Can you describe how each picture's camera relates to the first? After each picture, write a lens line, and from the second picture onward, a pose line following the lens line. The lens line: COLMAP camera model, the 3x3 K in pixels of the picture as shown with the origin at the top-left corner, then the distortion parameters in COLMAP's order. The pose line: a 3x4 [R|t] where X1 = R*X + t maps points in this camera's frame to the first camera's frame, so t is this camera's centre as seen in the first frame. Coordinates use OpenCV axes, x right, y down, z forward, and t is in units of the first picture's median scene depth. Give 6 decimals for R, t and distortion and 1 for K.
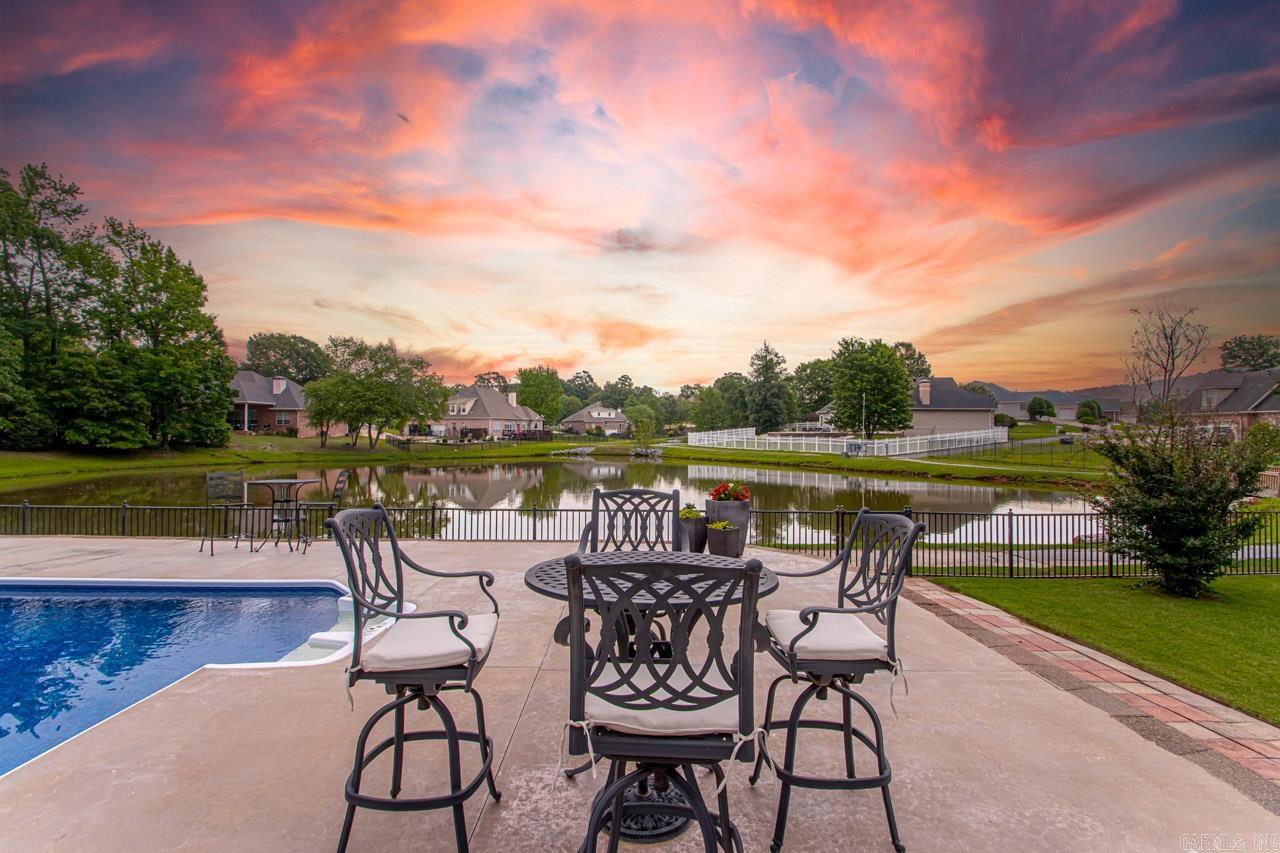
lens RADIAL K [[593.0, 0, 649.4], [0, 593.0, 424.4], [0, 0, 1]] dist [0.013431, -0.014721]
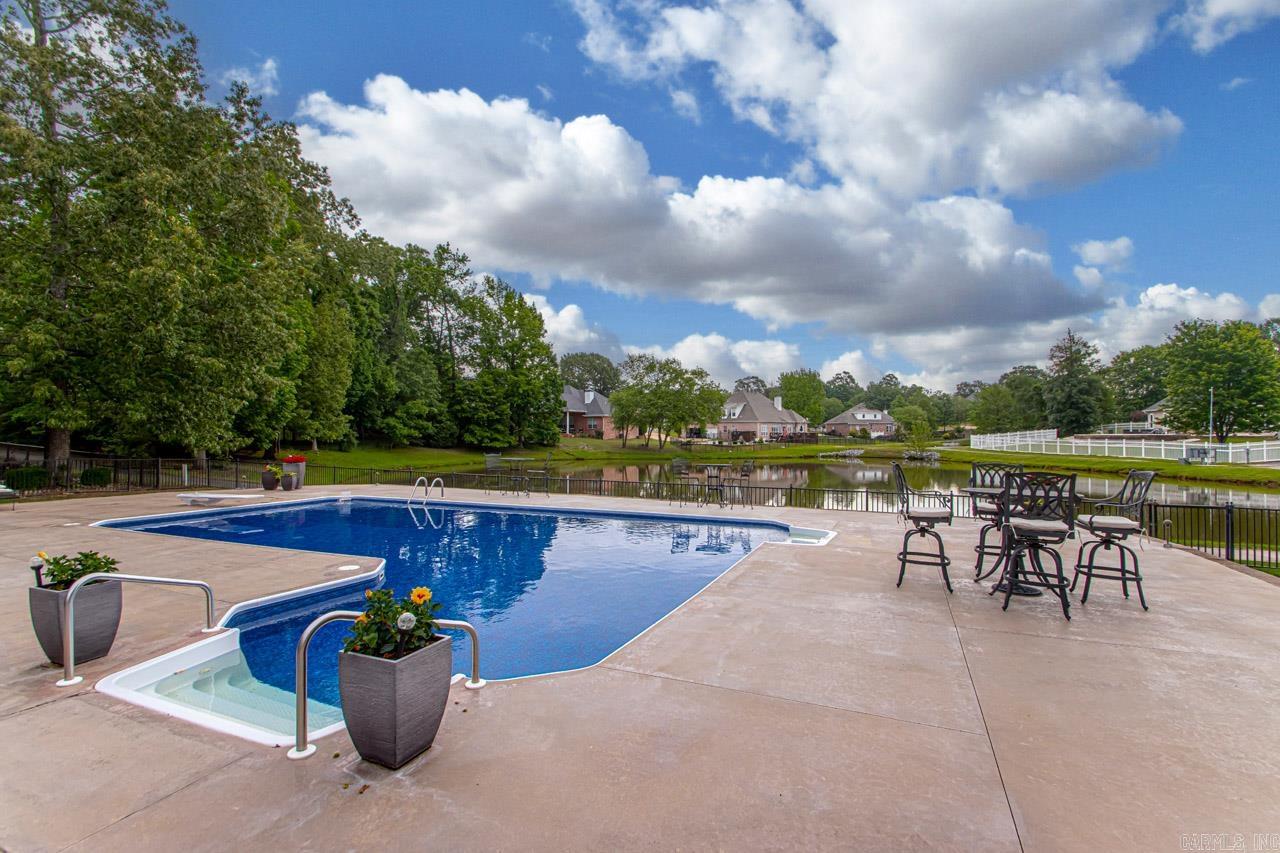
lens RADIAL K [[593.0, 0, 649.4], [0, 593.0, 424.4], [0, 0, 1]] dist [0.013431, -0.014721]
pose [[0.912145, -0.007742, -0.409793, -0.014363], [0.005974, 0.999967, -0.005595, -0.000700], [0.409823, 0.002655, 0.912161, -0.066989]]
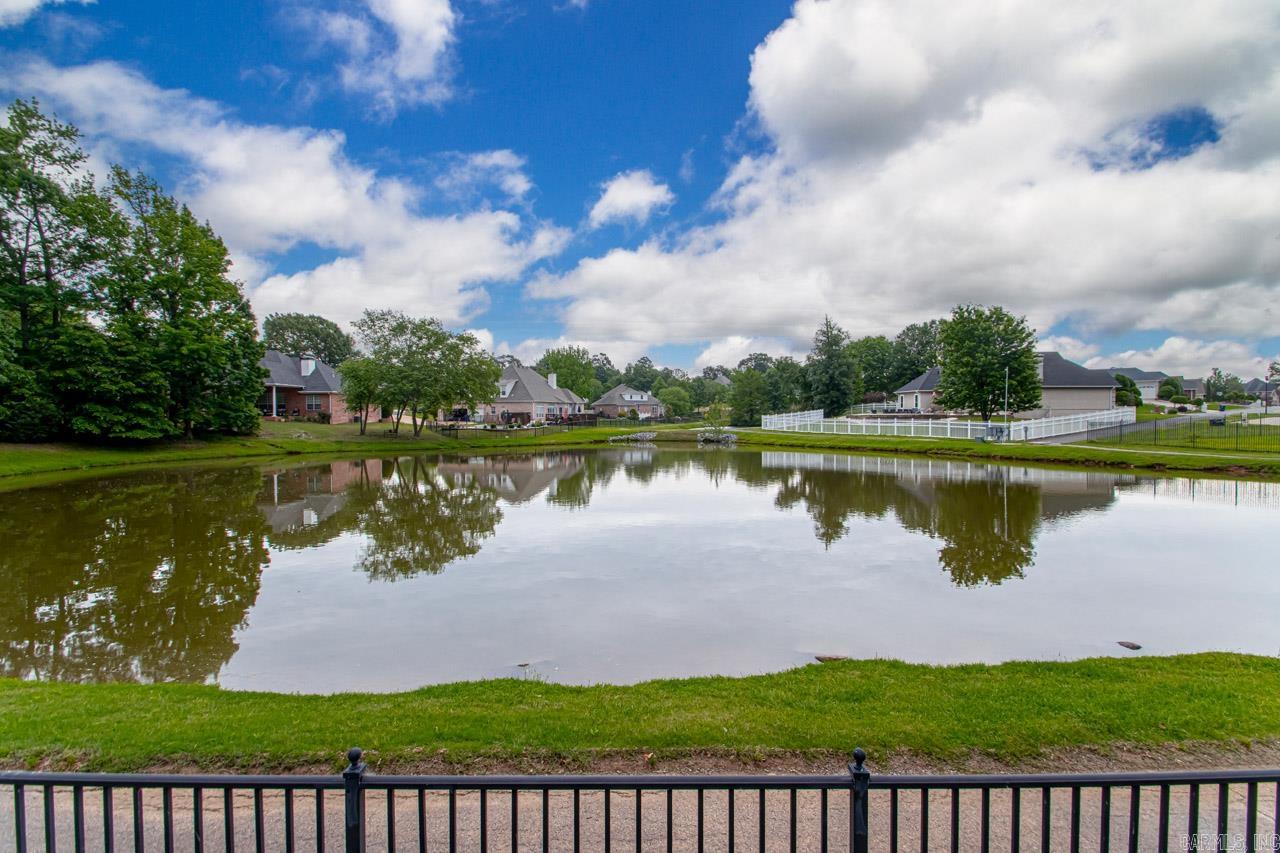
lens RADIAL K [[587.6, 0, 640.0], [0, 587.6, 426.5], [0, 0, 1]] dist [0.017725, -0.015062]
pose [[0.999868, -0.006706, -0.014804, -0.123211], [0.007159, 0.999502, 0.030749, 0.002201], [0.014591, -0.030851, 0.999418, 0.128217]]
